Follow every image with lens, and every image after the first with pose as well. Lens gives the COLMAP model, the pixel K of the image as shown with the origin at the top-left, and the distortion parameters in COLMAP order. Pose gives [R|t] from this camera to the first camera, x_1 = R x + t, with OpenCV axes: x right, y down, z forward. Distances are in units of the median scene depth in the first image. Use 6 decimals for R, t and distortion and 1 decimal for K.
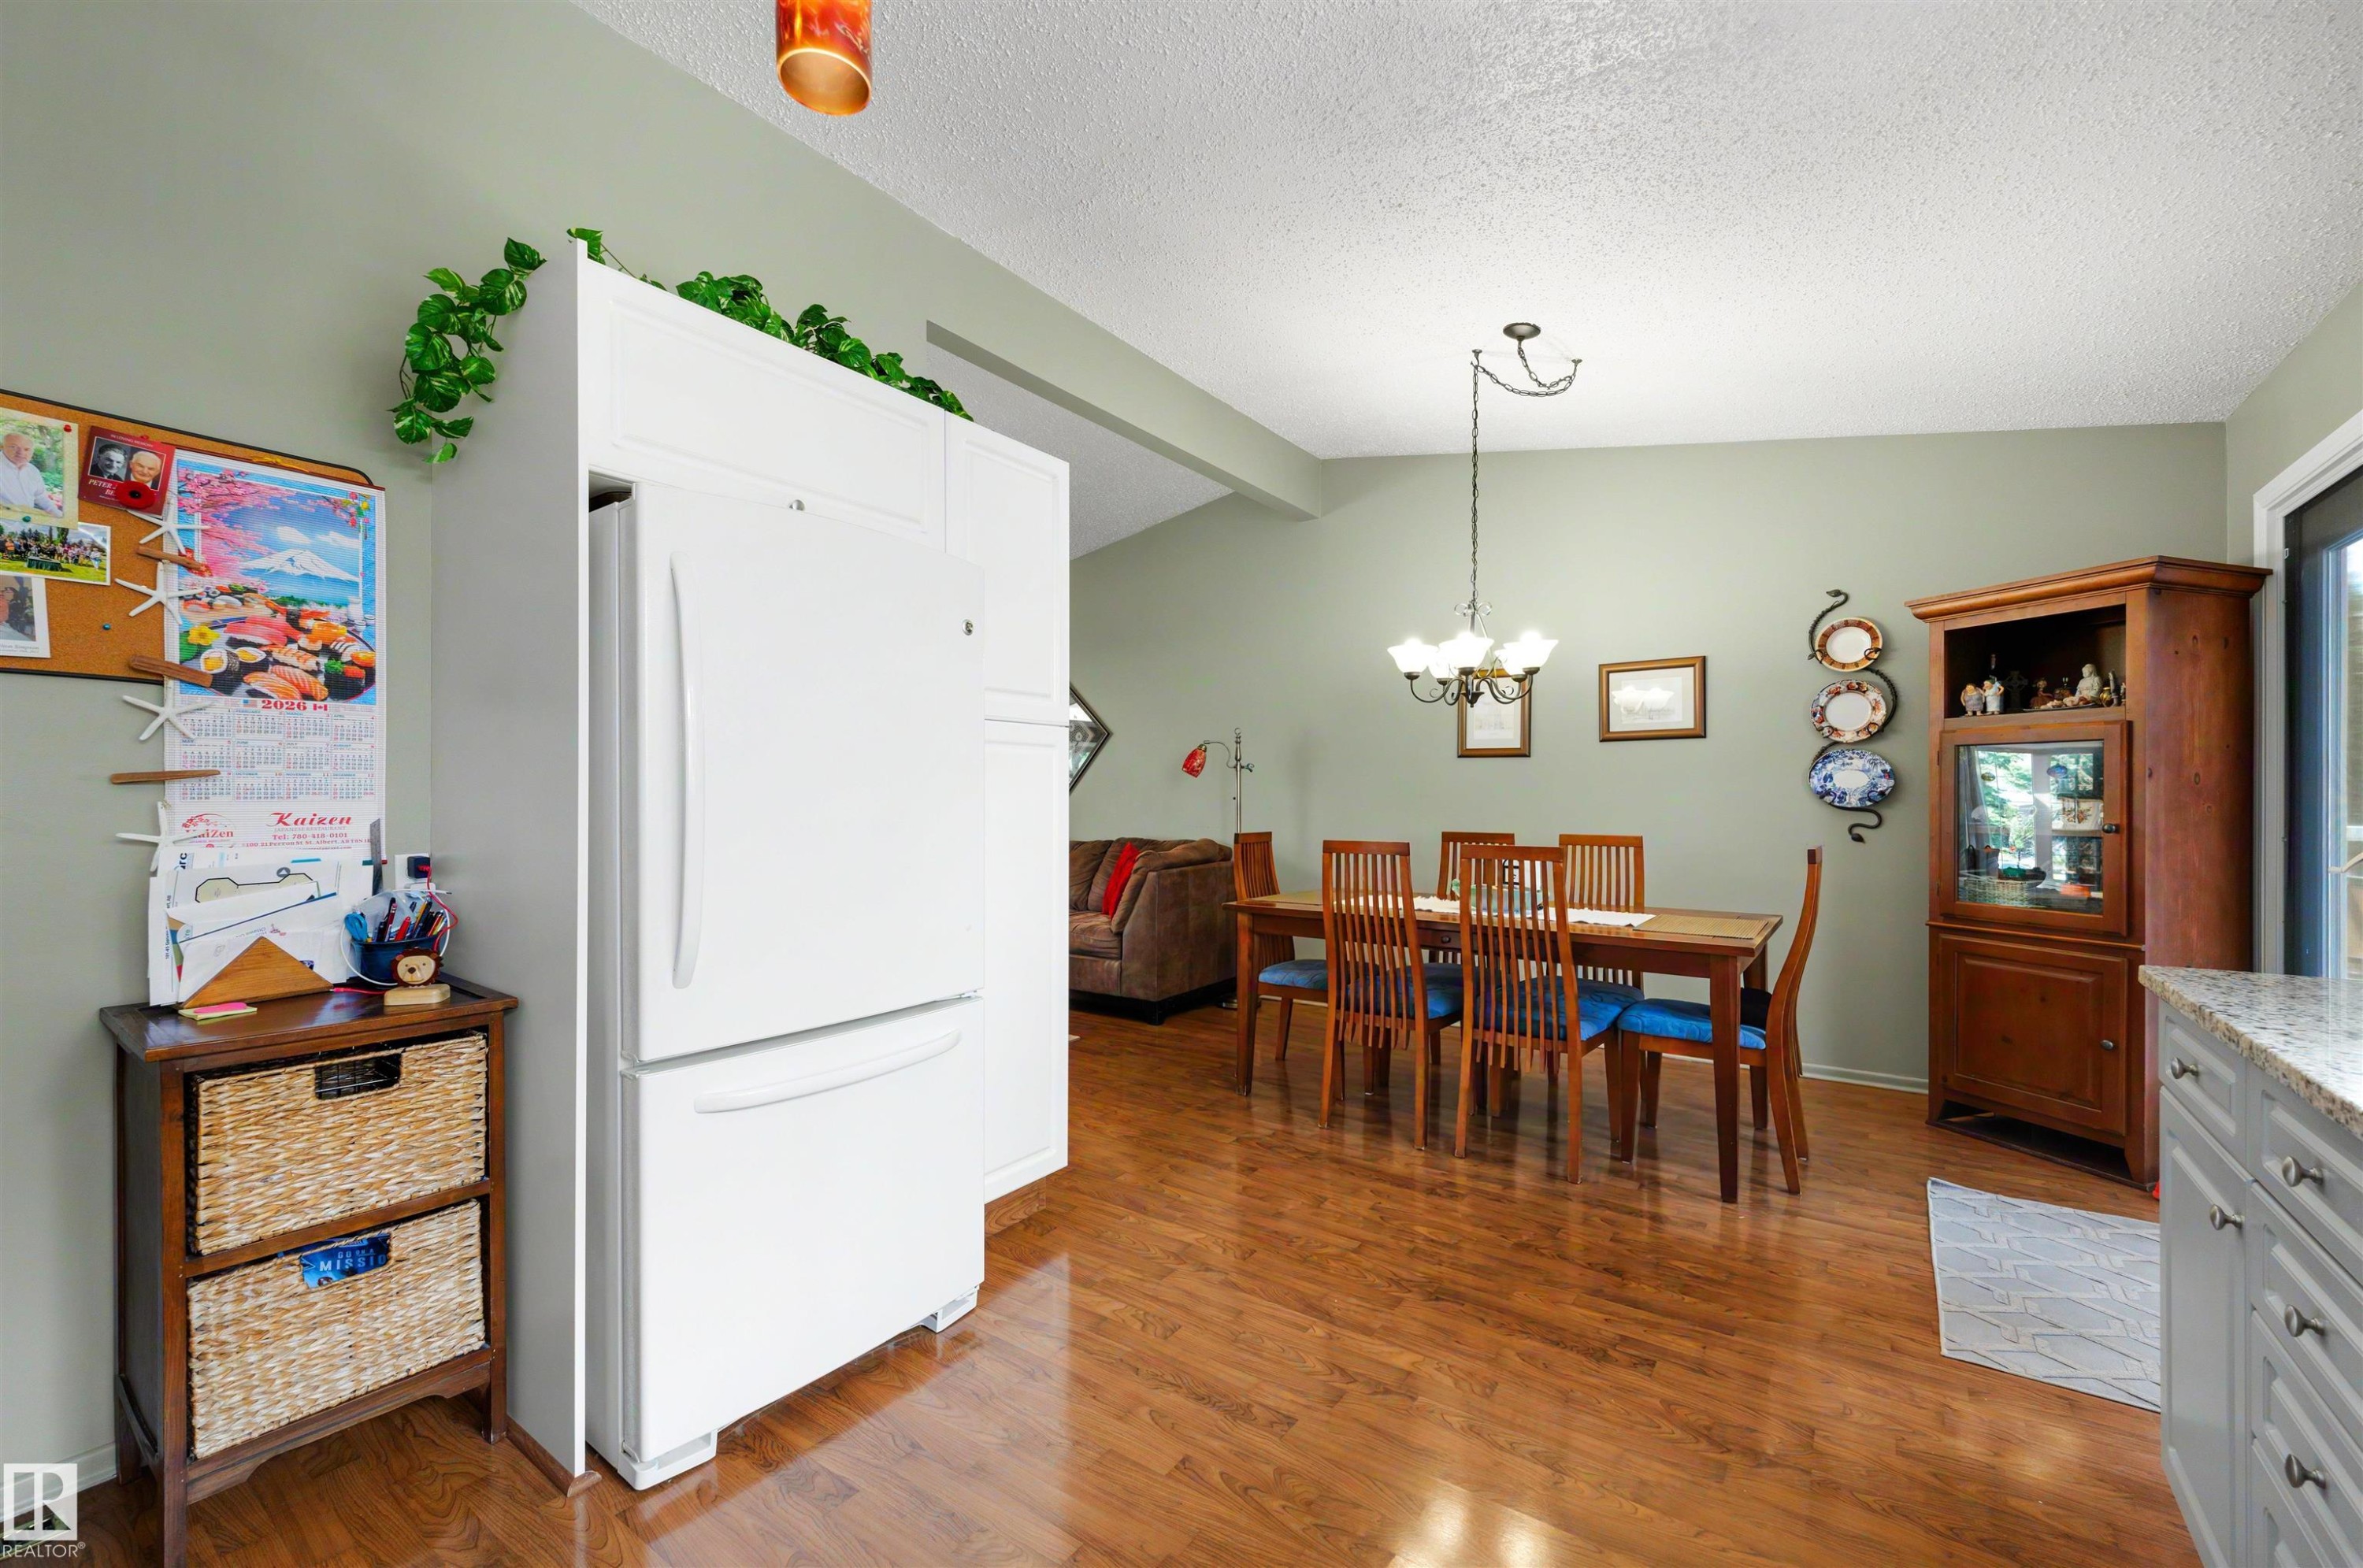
lens RADIAL K [[949.9, 0, 1181.6], [0, 949.9, 793.8], [0, 0, 1]] dist [0.000401, 0.000003]
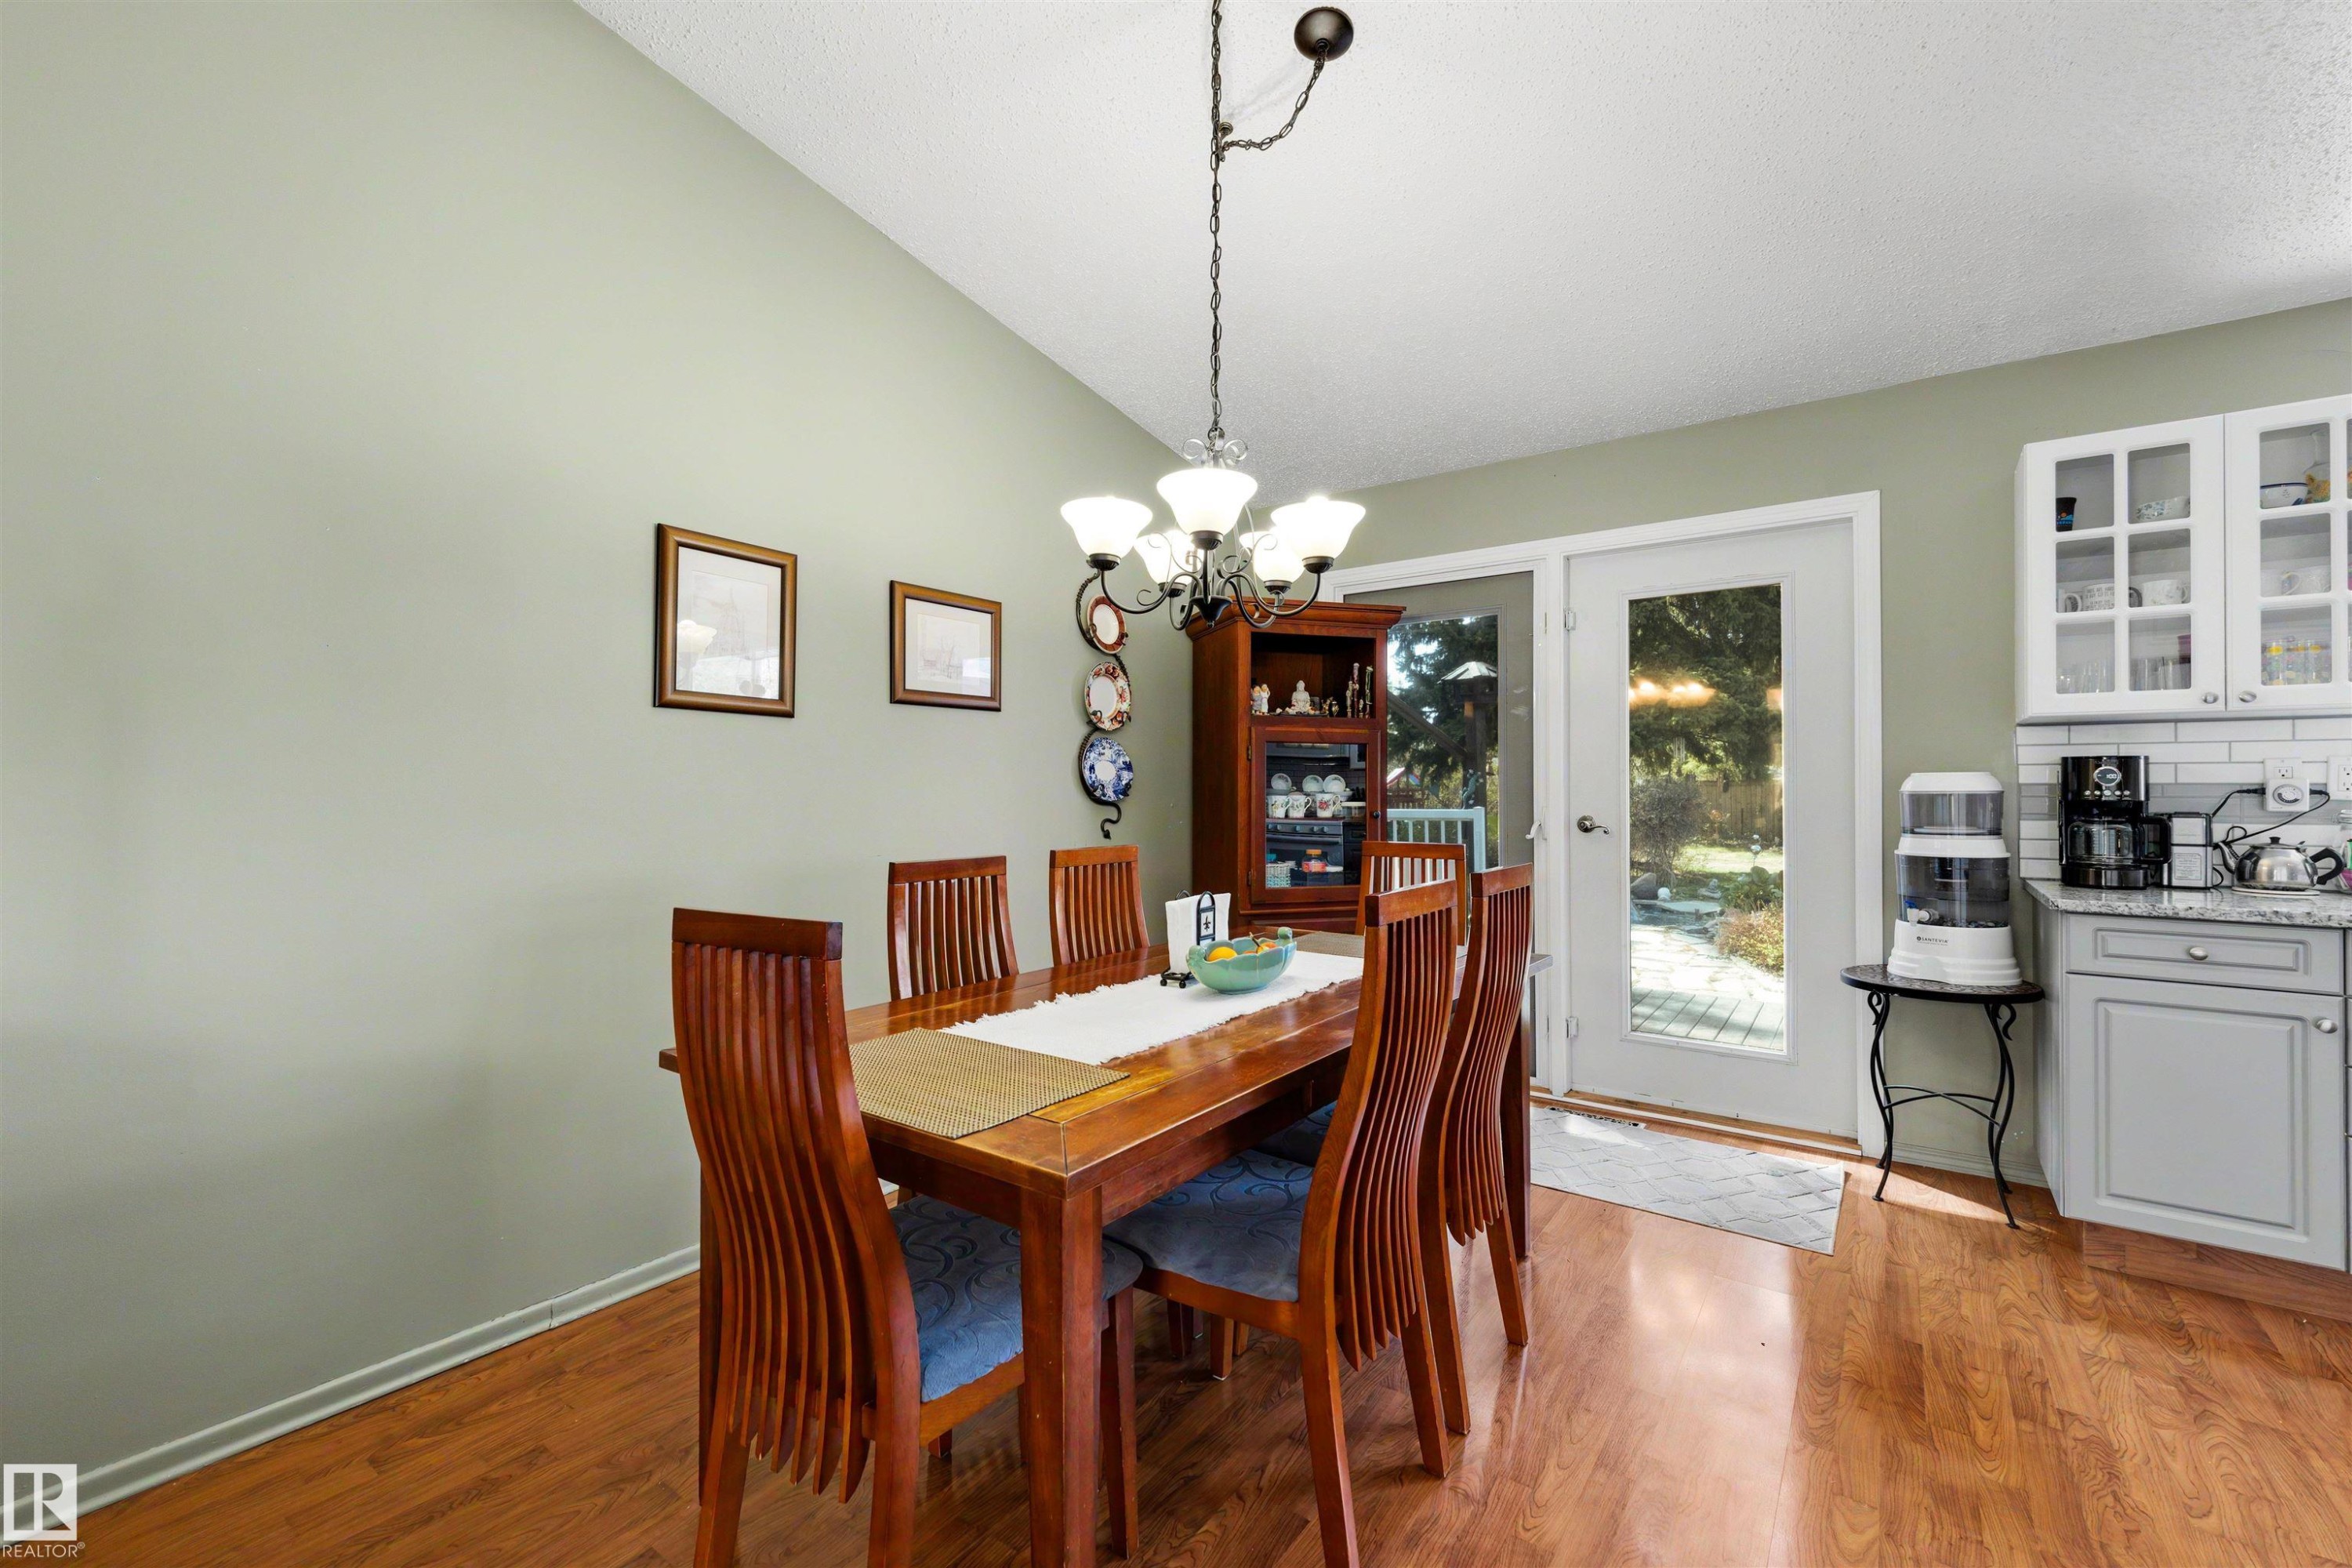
lens RADIAL K [[945.5, 0, 1175.8], [0, 945.5, 790.5], [0, 0, 1]] dist [0.000401, 0.000003]
pose [[0.021465, -0.000575, 0.999769, -0.210398], [-0.000715, 1.000000, 0.000590, 0.003345], [-0.999769, -0.000727, 0.021465, 0.912102]]
